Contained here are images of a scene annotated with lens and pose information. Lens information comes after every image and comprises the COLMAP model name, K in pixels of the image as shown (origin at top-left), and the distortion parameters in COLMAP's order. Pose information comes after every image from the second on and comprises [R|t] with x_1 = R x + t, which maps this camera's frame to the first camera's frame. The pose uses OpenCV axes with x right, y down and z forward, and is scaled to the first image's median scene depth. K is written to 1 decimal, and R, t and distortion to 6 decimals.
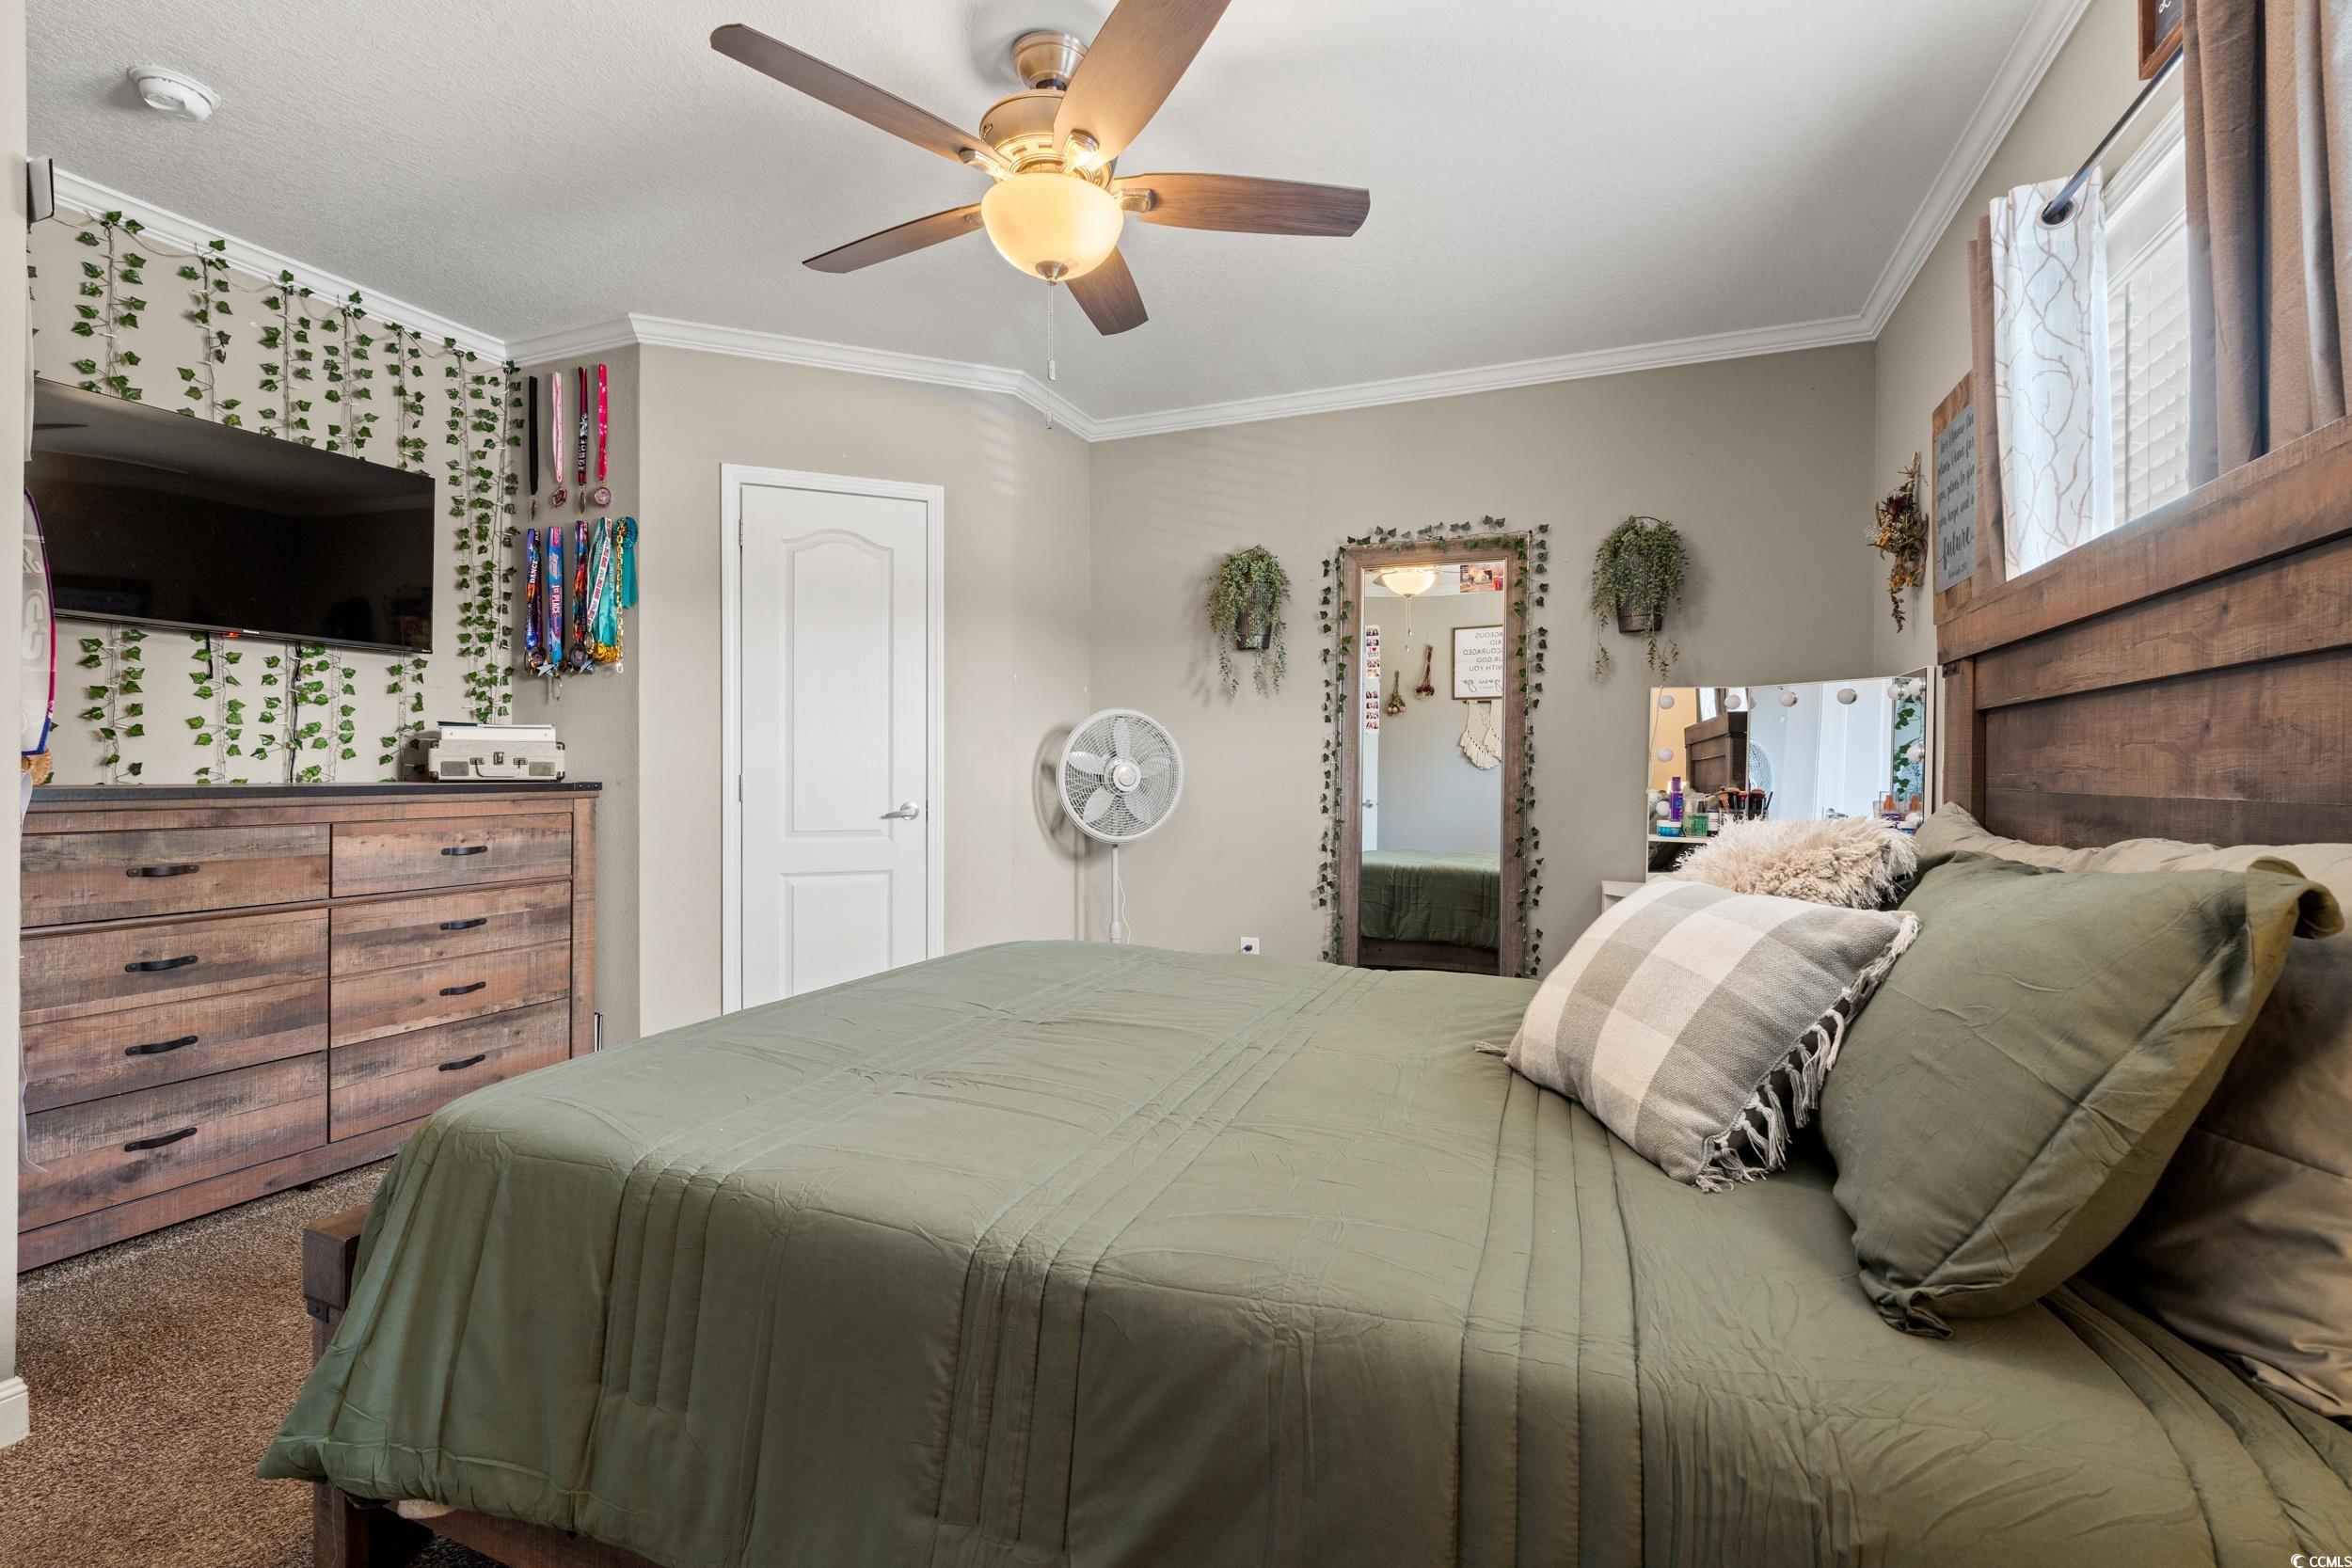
lens RADIAL K [[1040.6, 0, 1174.6], [0, 1040.6, 764.5], [0, 0, 1]] dist [0.001369, 0.000185]
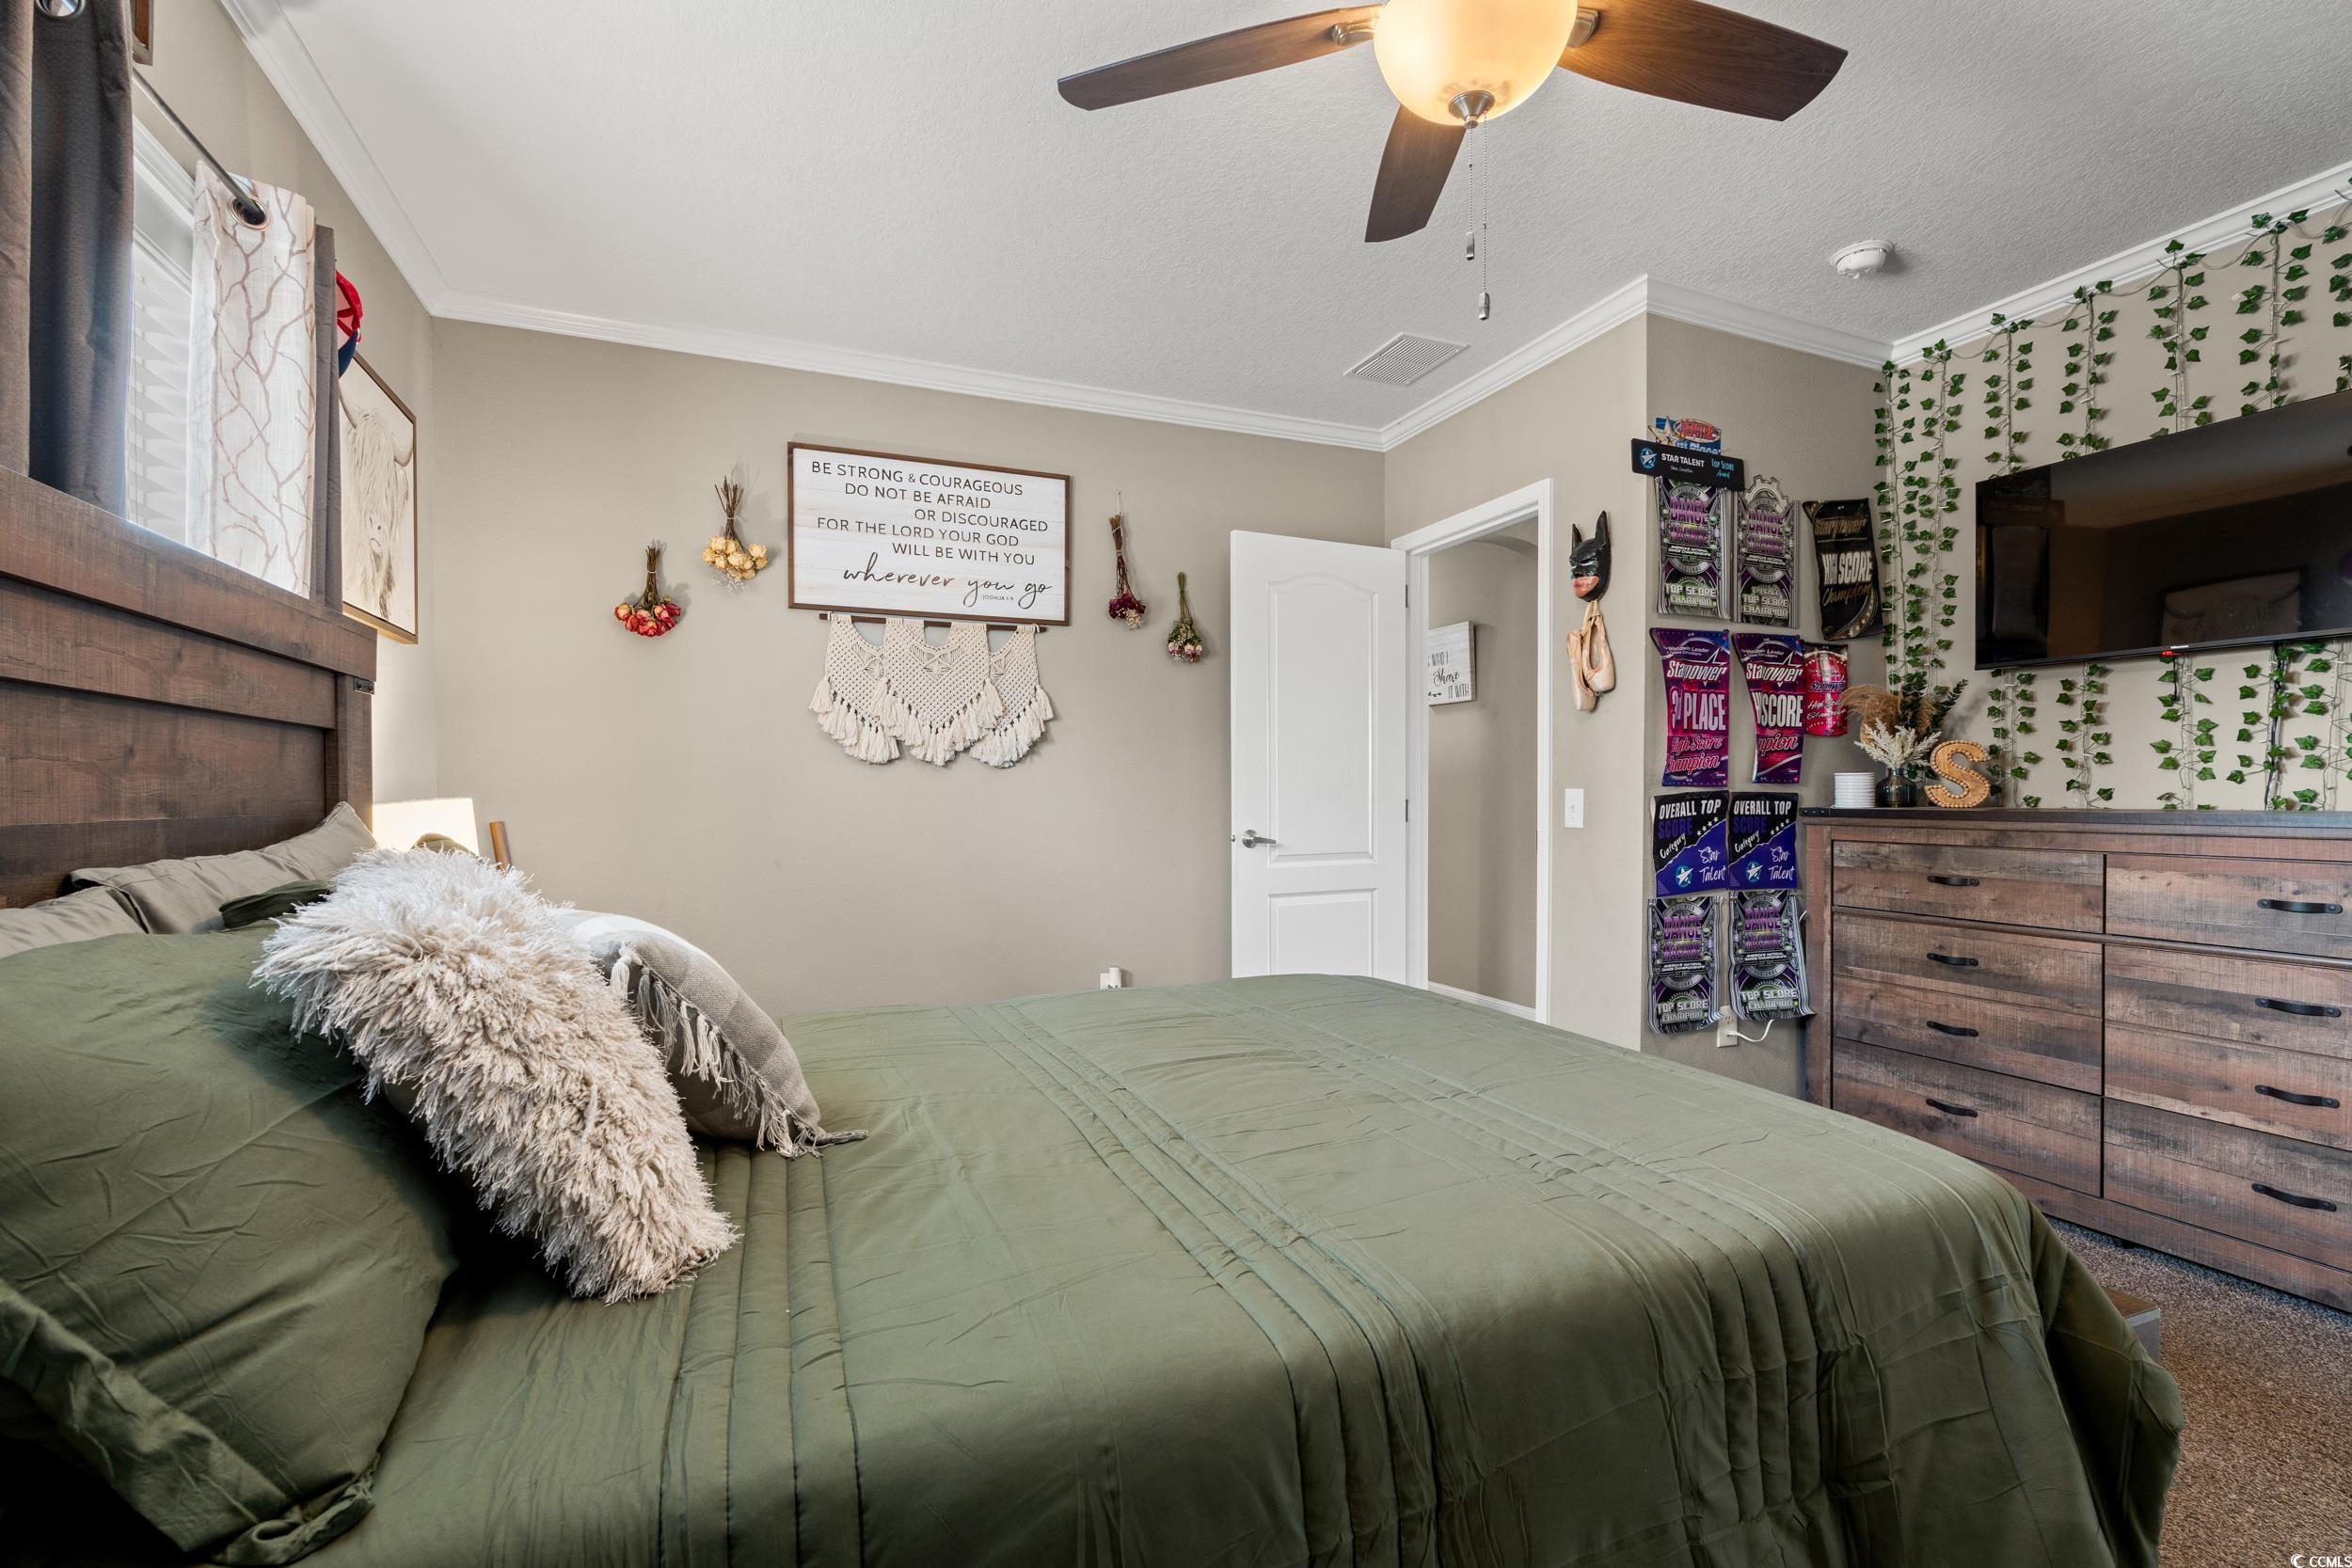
lens RADIAL K [[1040.6, 0, 1176.7], [0, 1040.6, 798.7], [0, 0, 1]] dist [0.001369, 0.000185]
pose [[-0.710579, 0.001117, -0.703617, 0.425952], [0.003707, 0.999991, -0.002157, 0.007476], [0.703608, -0.004141, -0.710577, 1.080059]]
